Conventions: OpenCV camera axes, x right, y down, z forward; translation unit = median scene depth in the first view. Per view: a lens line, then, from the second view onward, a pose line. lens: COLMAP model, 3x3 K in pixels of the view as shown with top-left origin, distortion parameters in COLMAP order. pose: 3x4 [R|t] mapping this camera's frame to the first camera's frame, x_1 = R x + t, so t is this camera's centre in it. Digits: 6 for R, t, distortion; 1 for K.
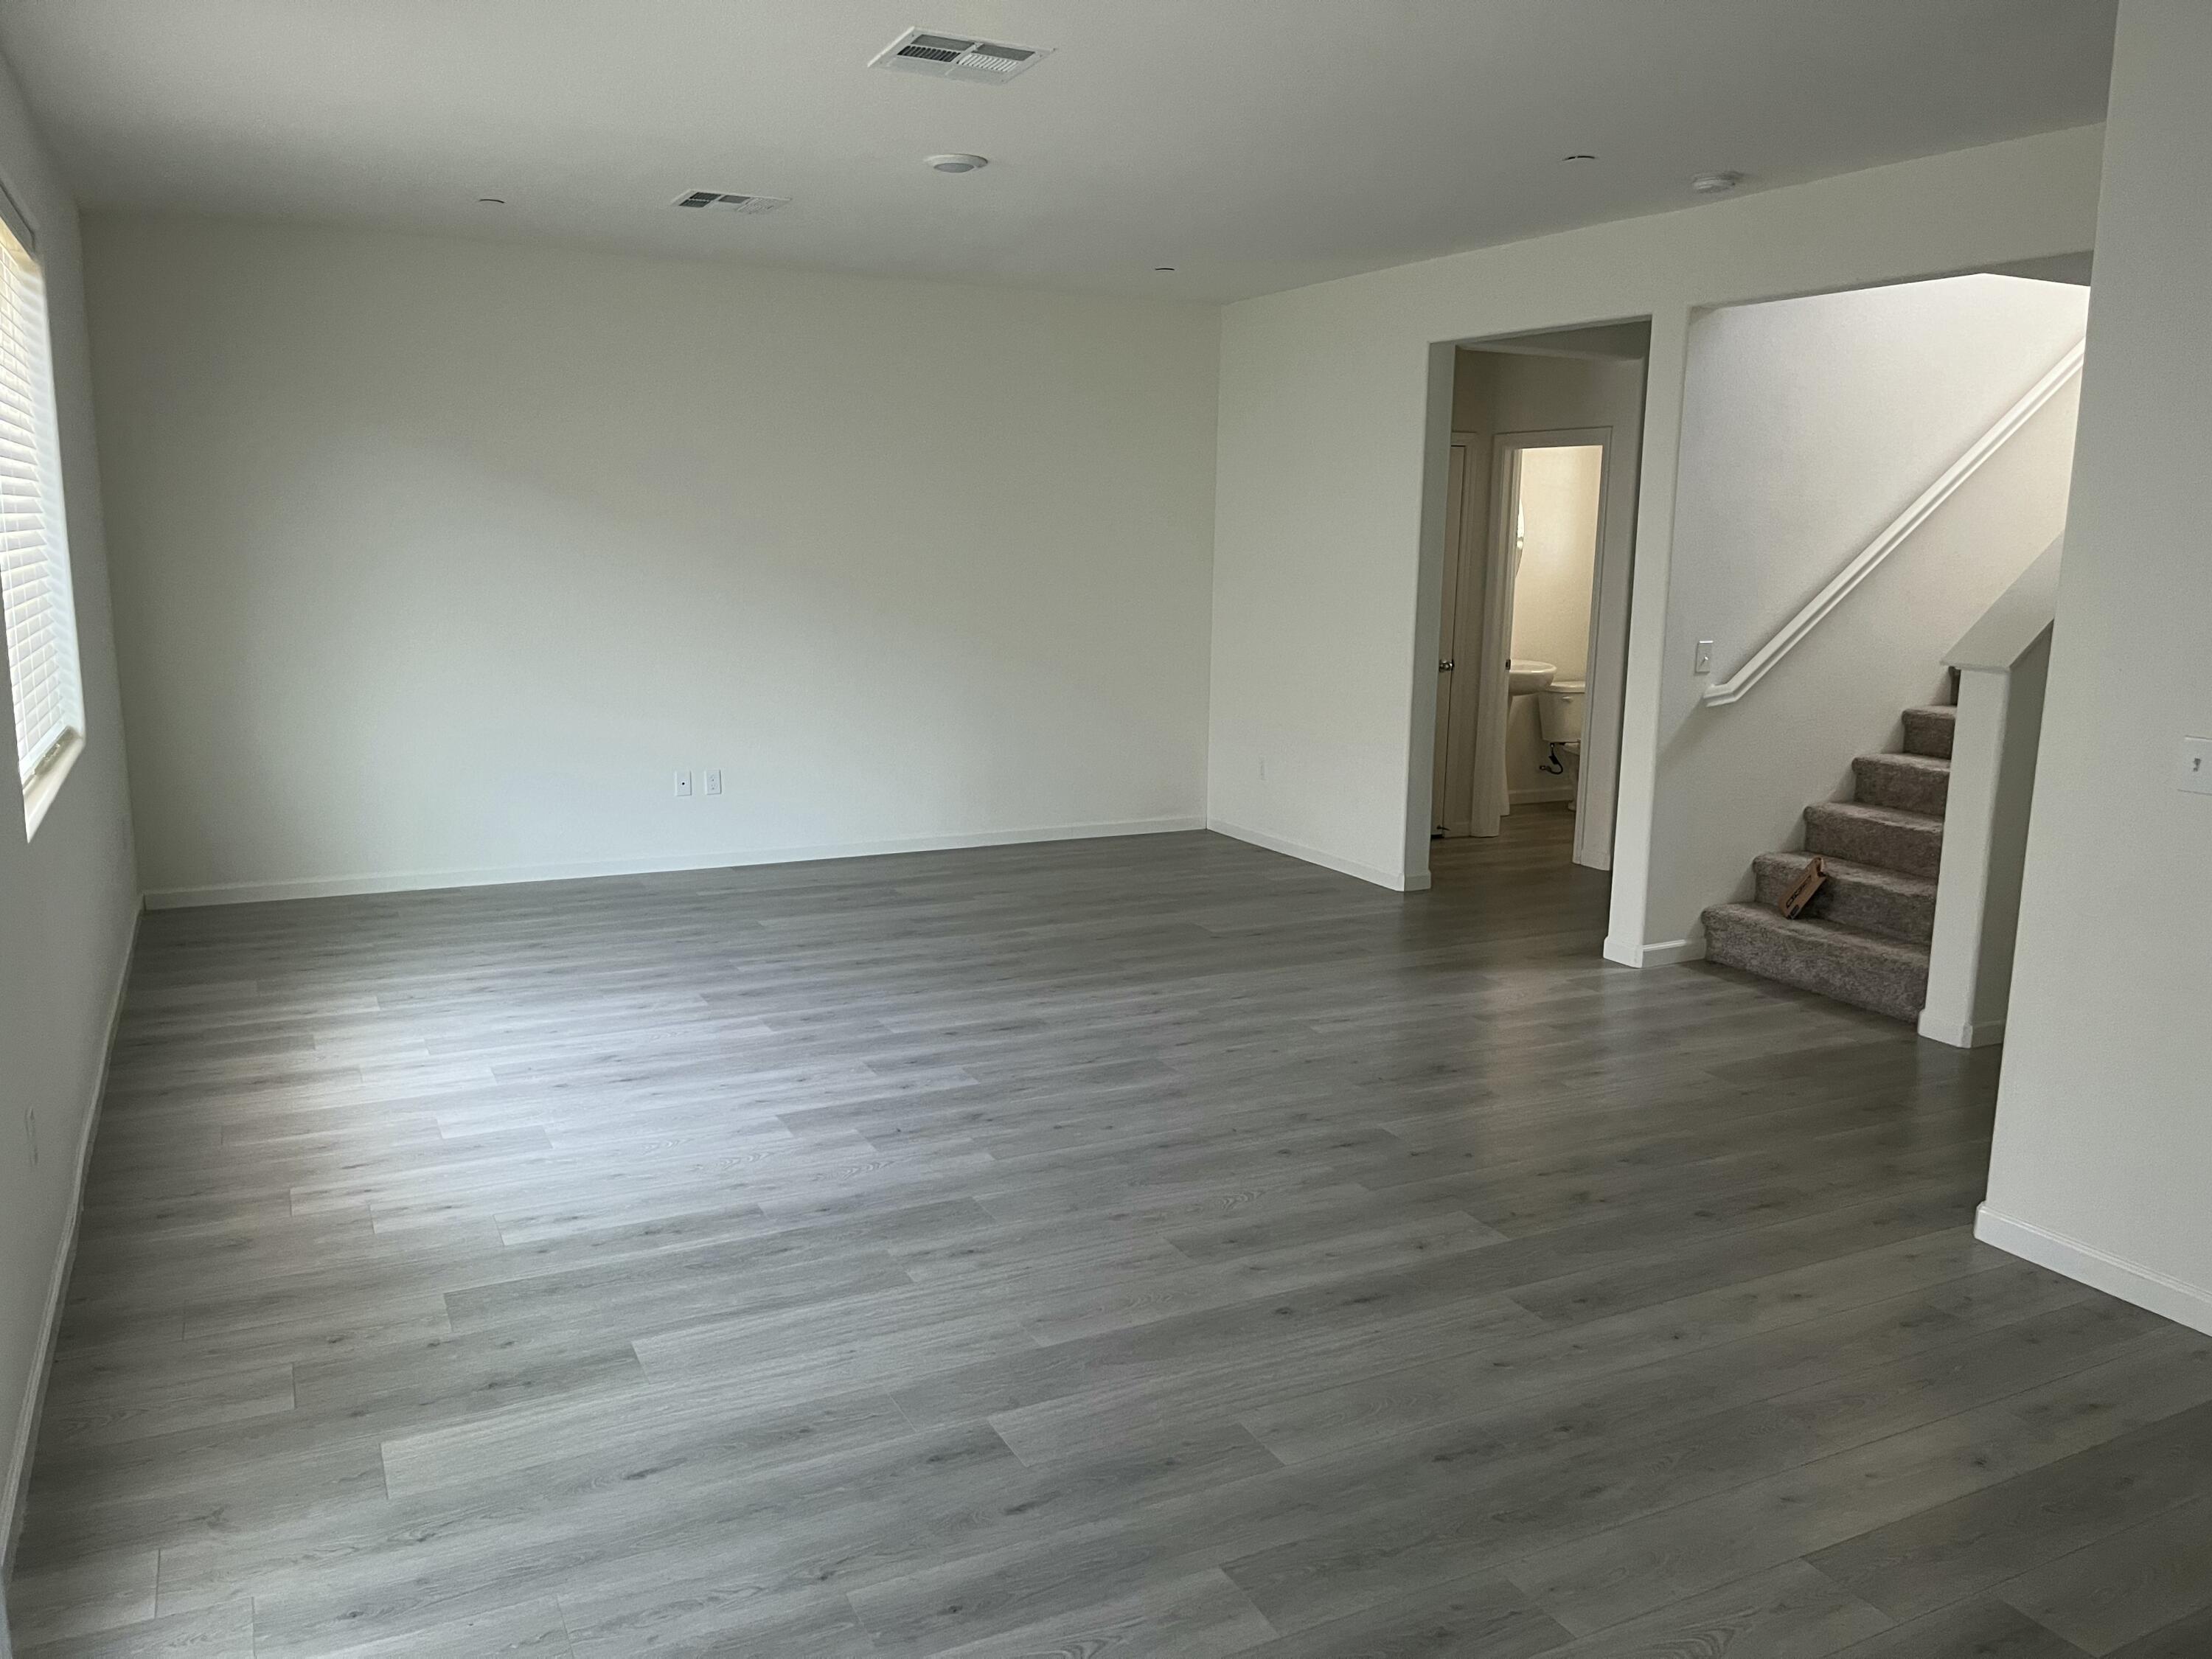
lens RADIAL K [[1671.1, 0, 1093.3], [0, 1671.1, 810.1], [0, 0, 1]] dist [0.063258, -0.083140]
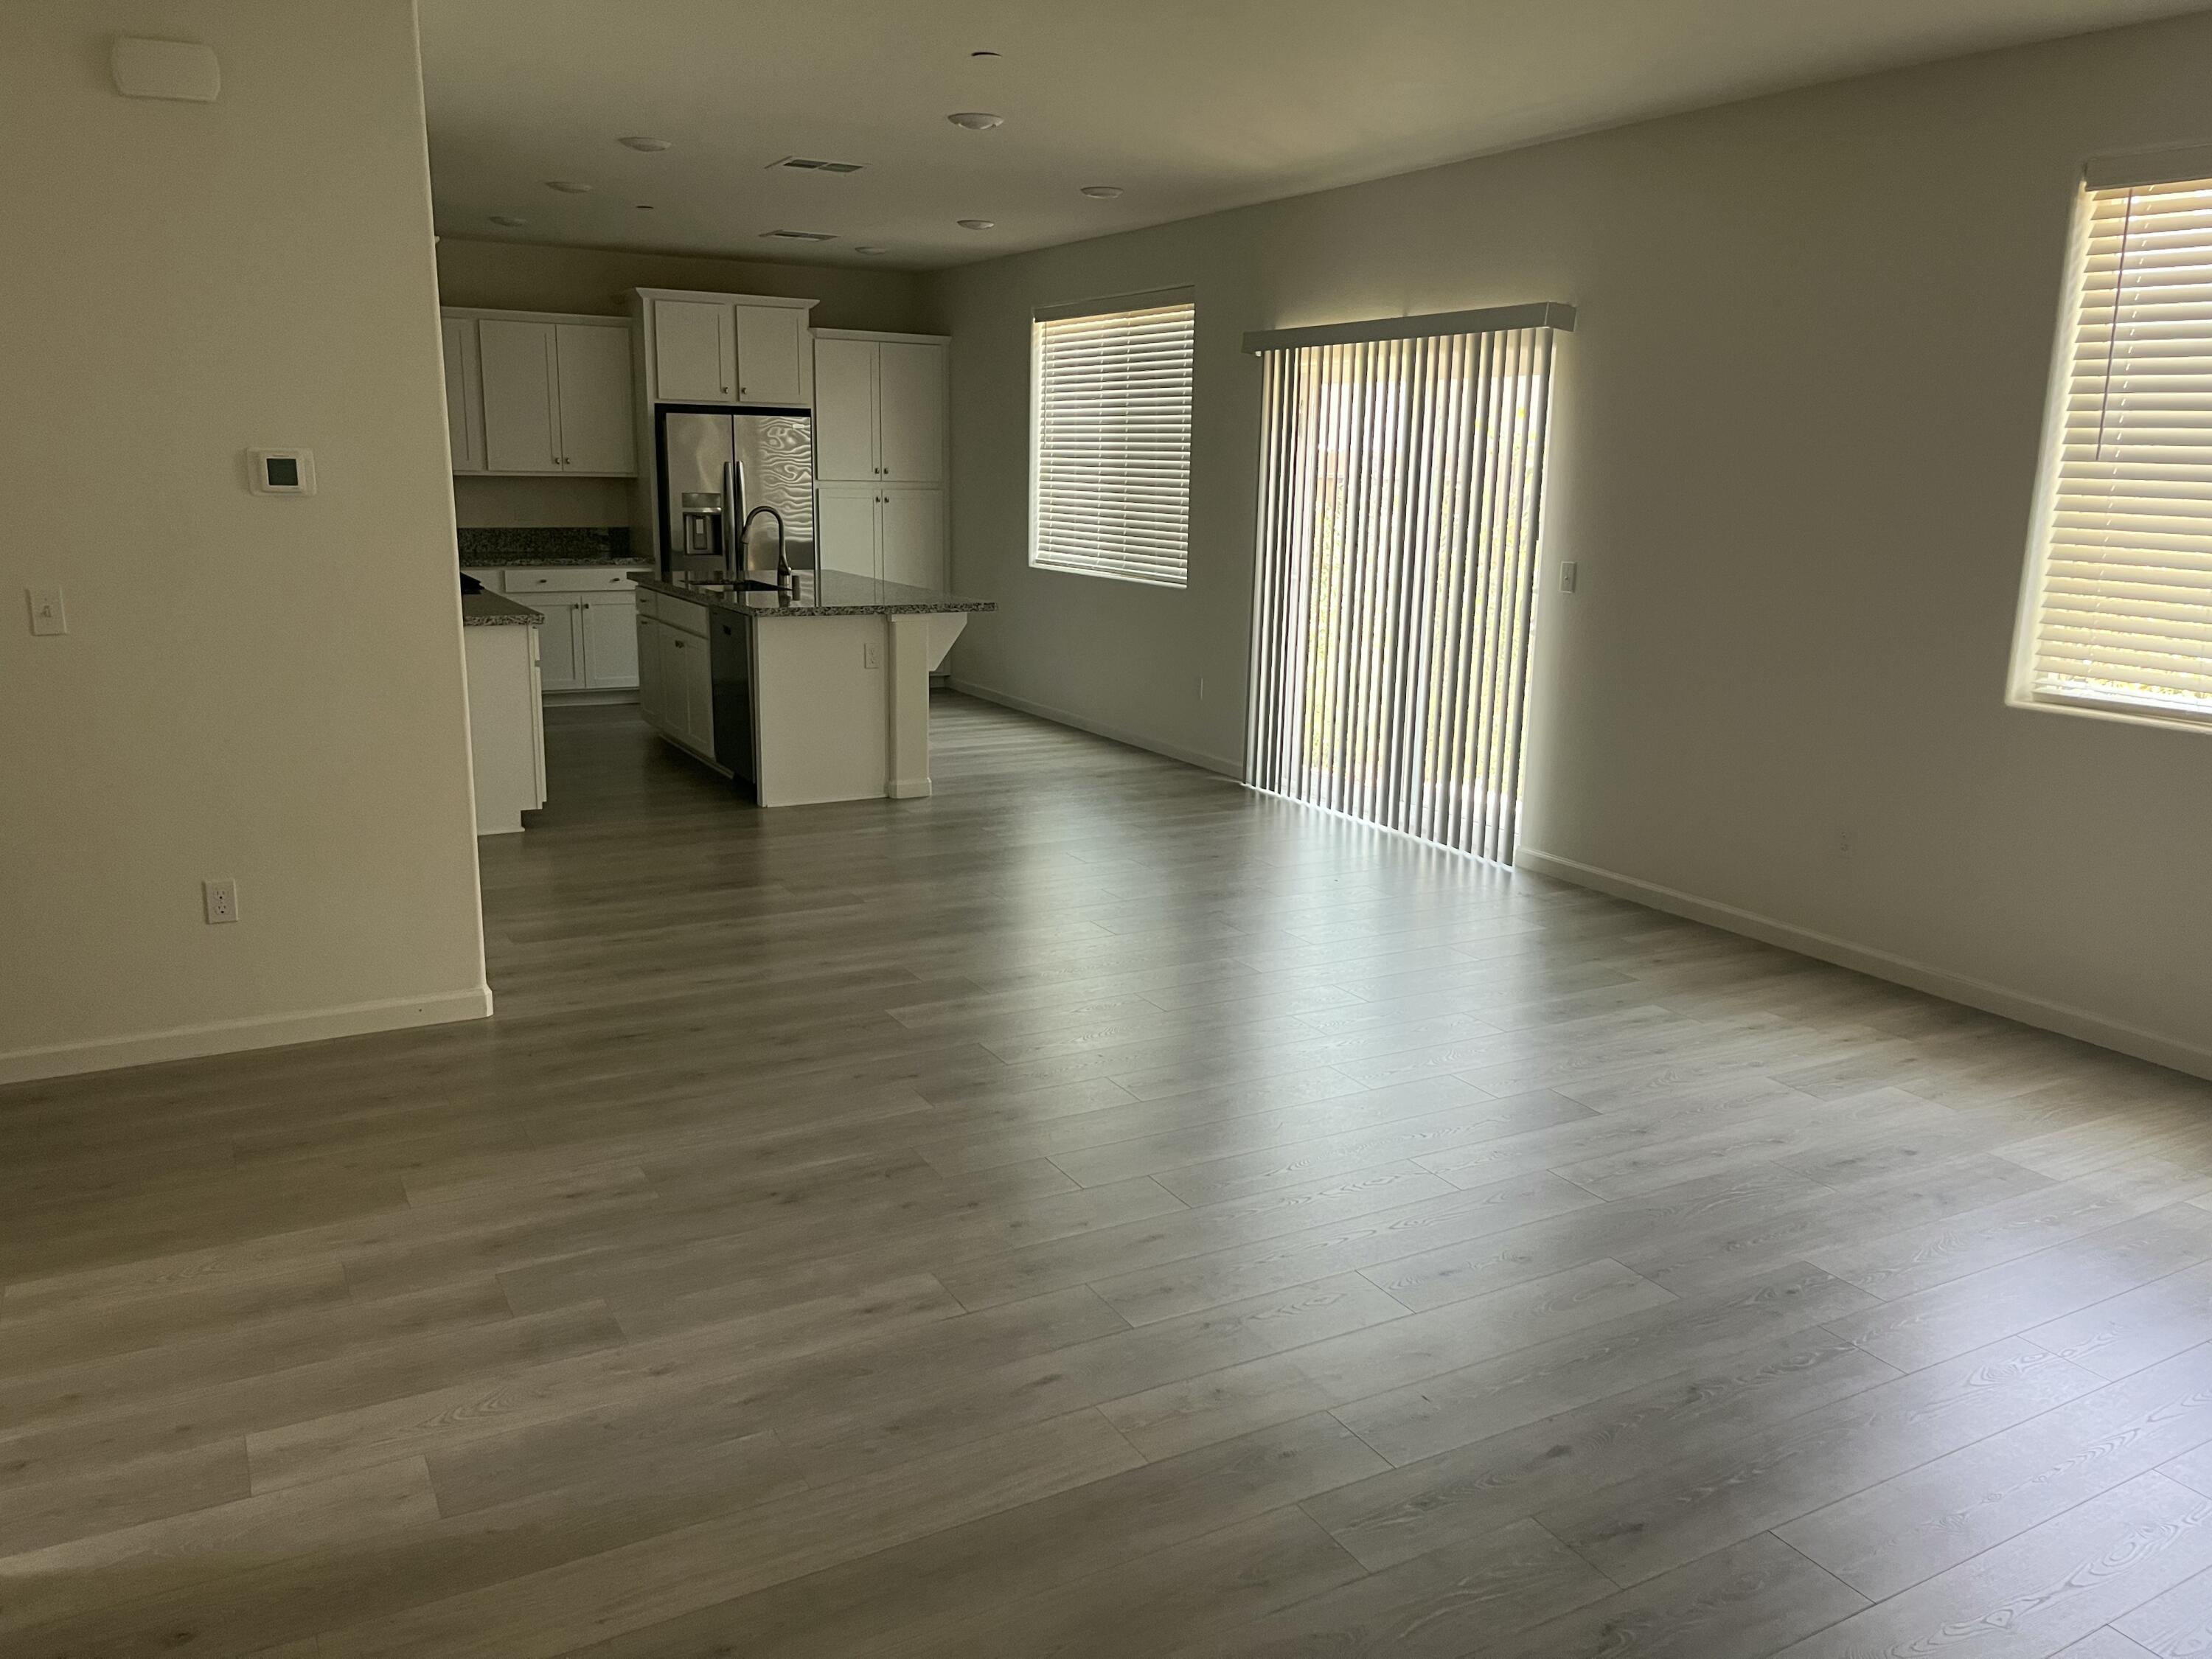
lens RADIAL K [[1671.1, 0, 1093.3], [0, 1671.1, 810.1], [0, 0, 1]] dist [0.063258, -0.083140]
pose [[-0.998786, -0.024080, -0.042982, 0.129909], [-0.038212, 0.929313, 0.367310, -0.300633], [0.031099, 0.368507, -0.929105, 1.828541]]
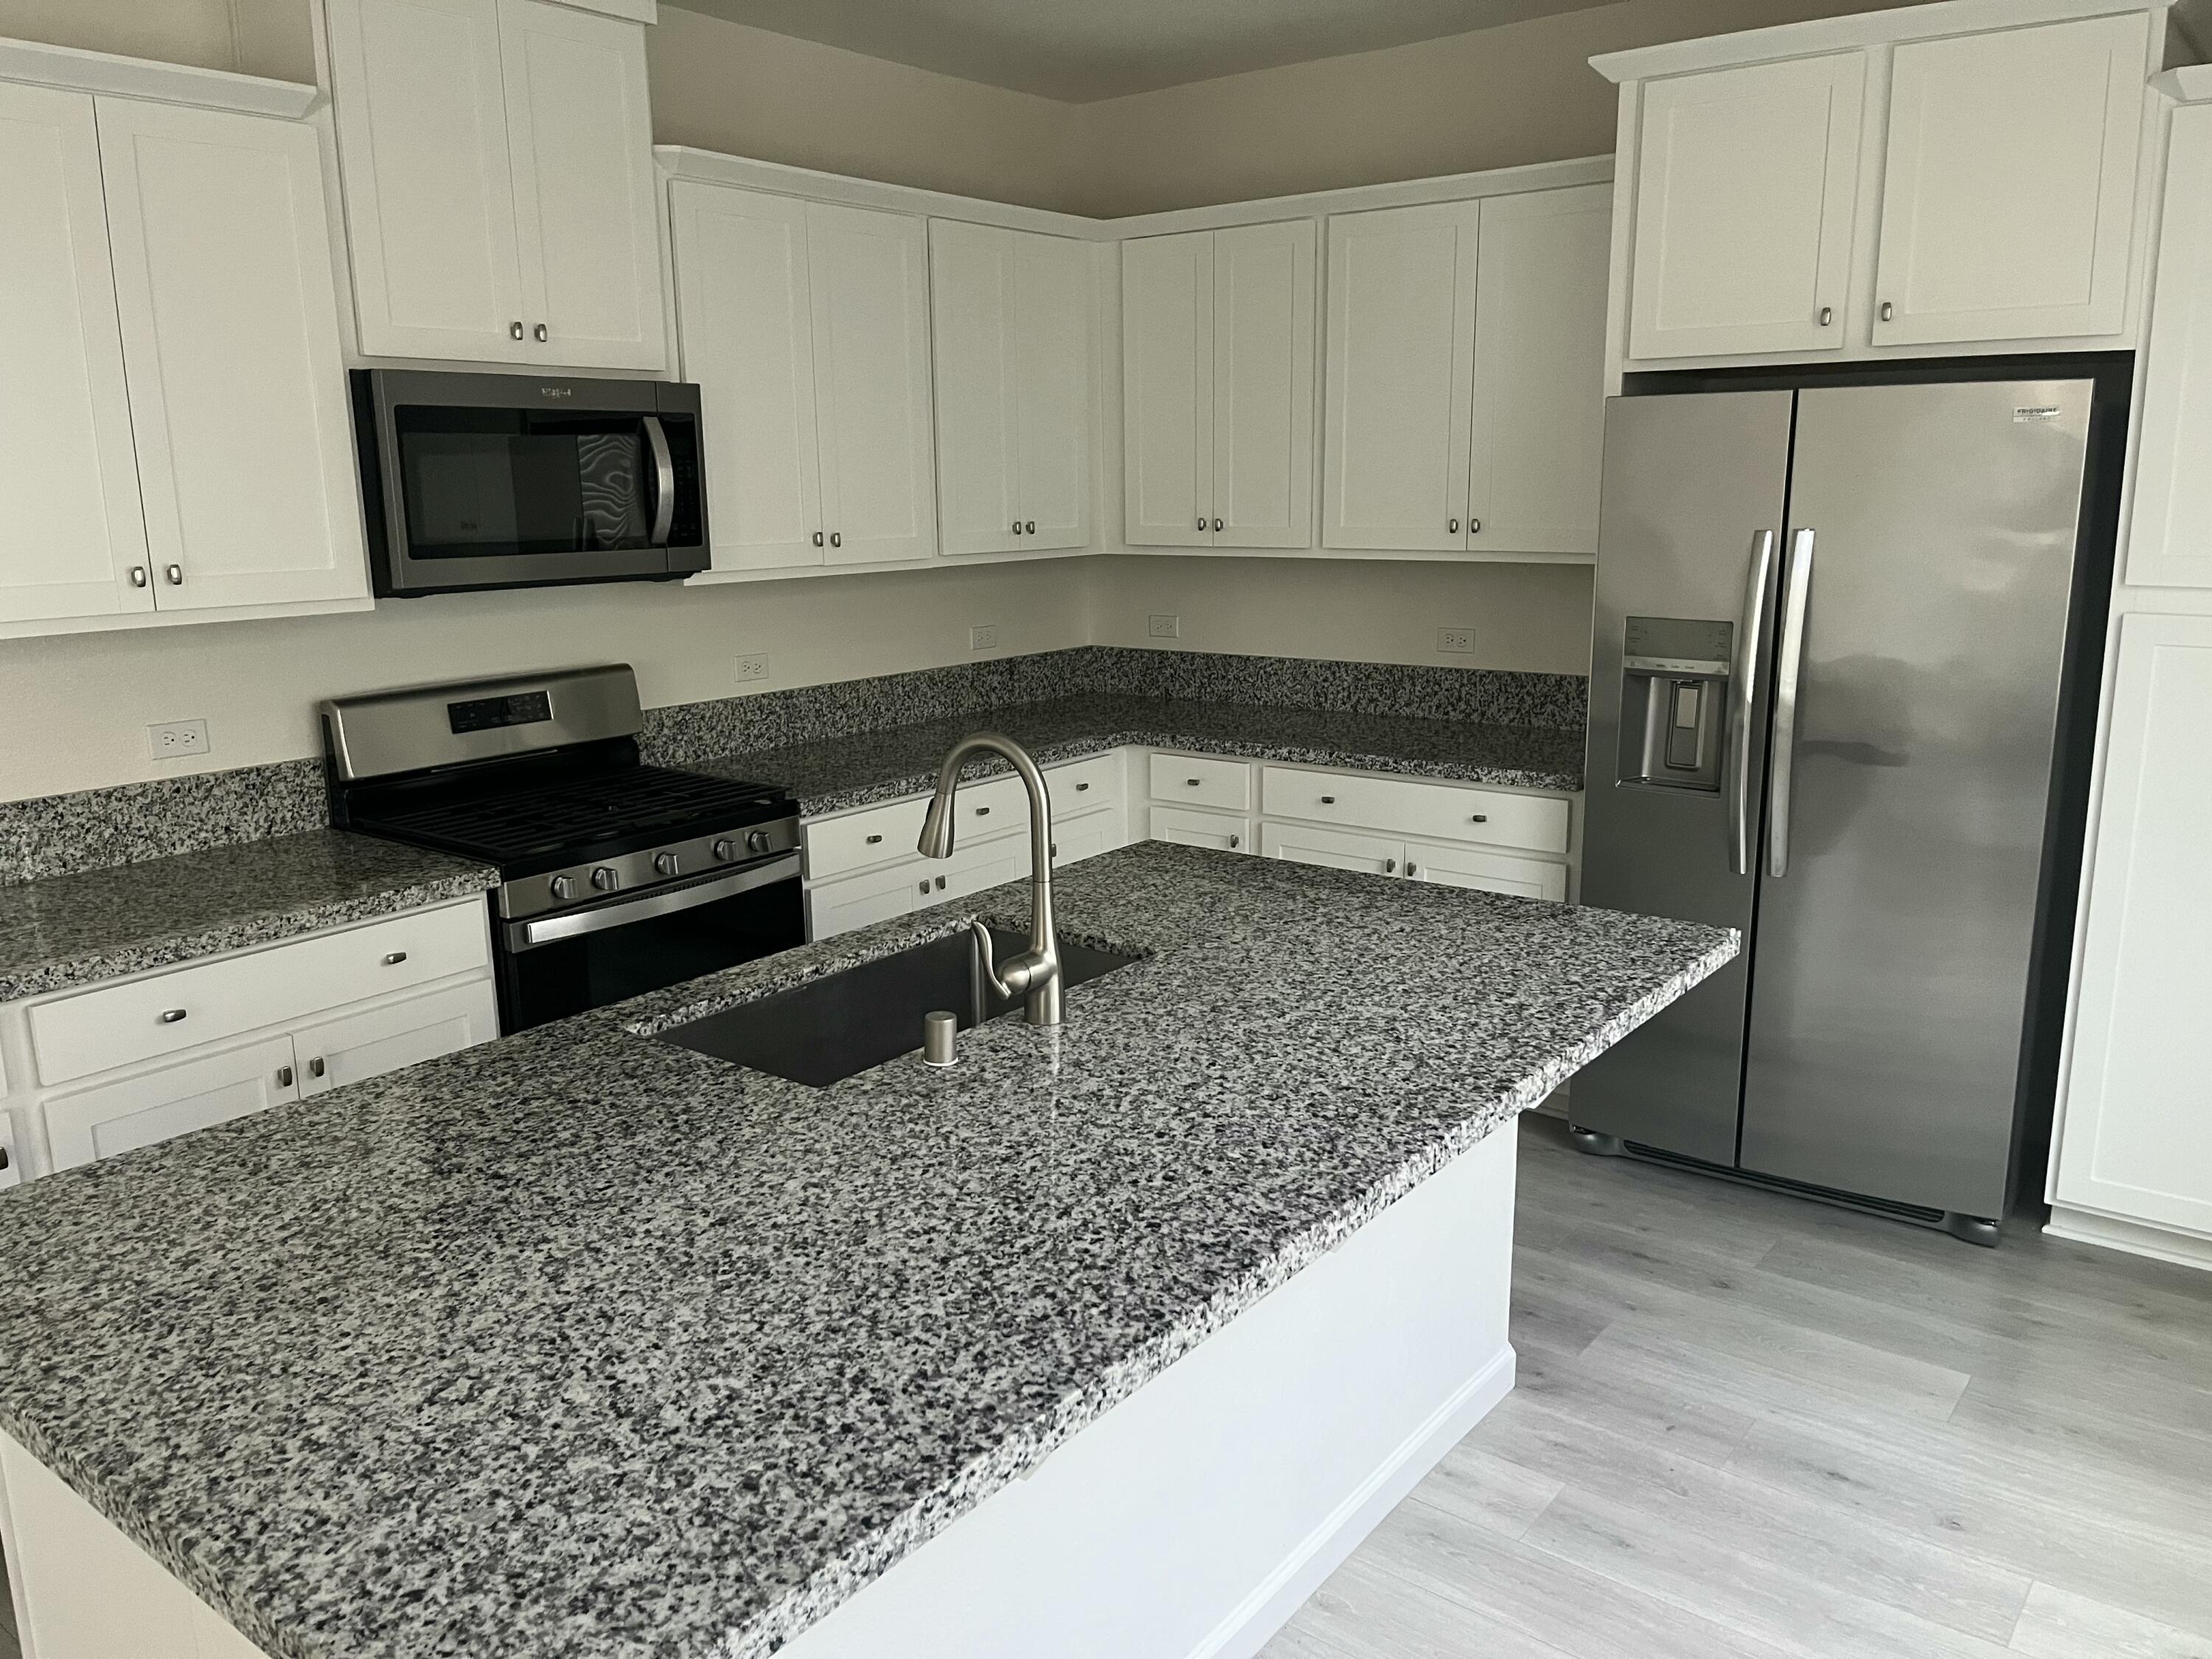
lens RADIAL K [[1659.6, 0, 1106.0], [0, 1659.6, 829.5], [0, 0, 1]] dist [0.060522, -0.075799]
pose [[-0.427714, -0.200149, 0.881477, -0.038652], [0.157884, 0.943644, 0.290874, -0.022380], [-0.890019, 0.263582, -0.372010, 0.097059]]
